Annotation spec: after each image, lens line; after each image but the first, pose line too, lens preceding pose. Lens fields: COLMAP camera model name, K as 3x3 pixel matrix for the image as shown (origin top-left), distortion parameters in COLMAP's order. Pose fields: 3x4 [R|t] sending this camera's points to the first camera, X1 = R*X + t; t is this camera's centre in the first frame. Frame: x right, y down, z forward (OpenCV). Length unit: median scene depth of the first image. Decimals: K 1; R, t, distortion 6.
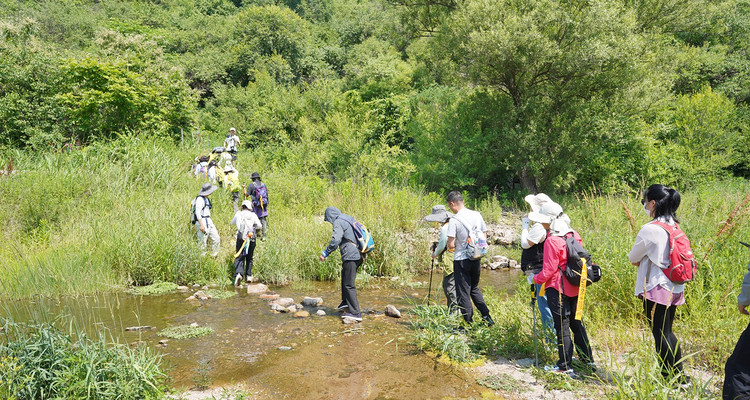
lens RADIAL K [[506.1, 0, 375.0], [0, 506.1, 200.0], [0, 0, 1]] dist [-0.000672, -0.000325]
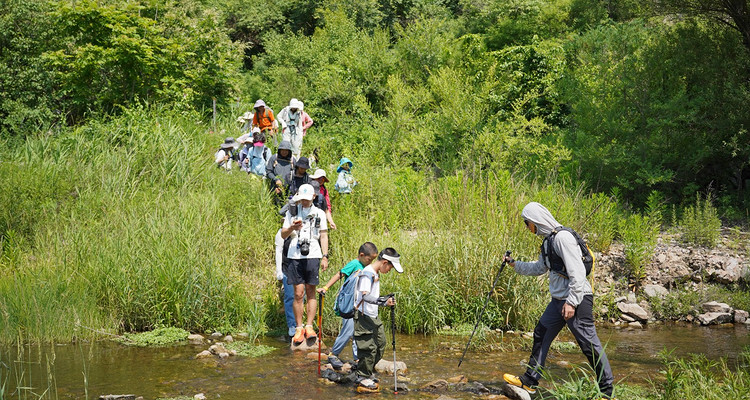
lens RADIAL K [[767.9, 0, 366.2], [0, 767.9, 200.6], [0, 0, 1]] dist [-0.012162, 0.018773]
pose [[0.981282, 0.003903, -0.192536, 0.015261], [-0.006179, 0.999918, -0.011222, 0.004567], [0.192477, 0.012202, 0.981226, 0.042928]]
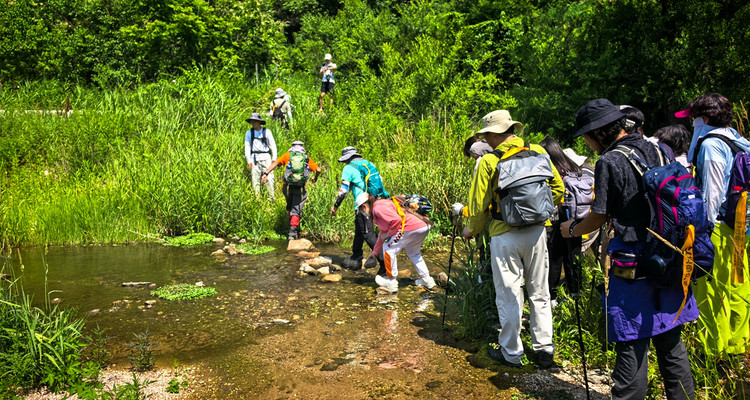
lens RADIAL K [[548.1, 0, 375.4], [0, 548.1, 209.2], [0, 0, 1]] dist [0.035618, -0.004052]
pose [[0.972286, 0.029909, -0.231873, 0.061674], [-0.006006, 0.994651, 0.103115, 0.013451], [0.233717, -0.098865, 0.967265, 0.094575]]
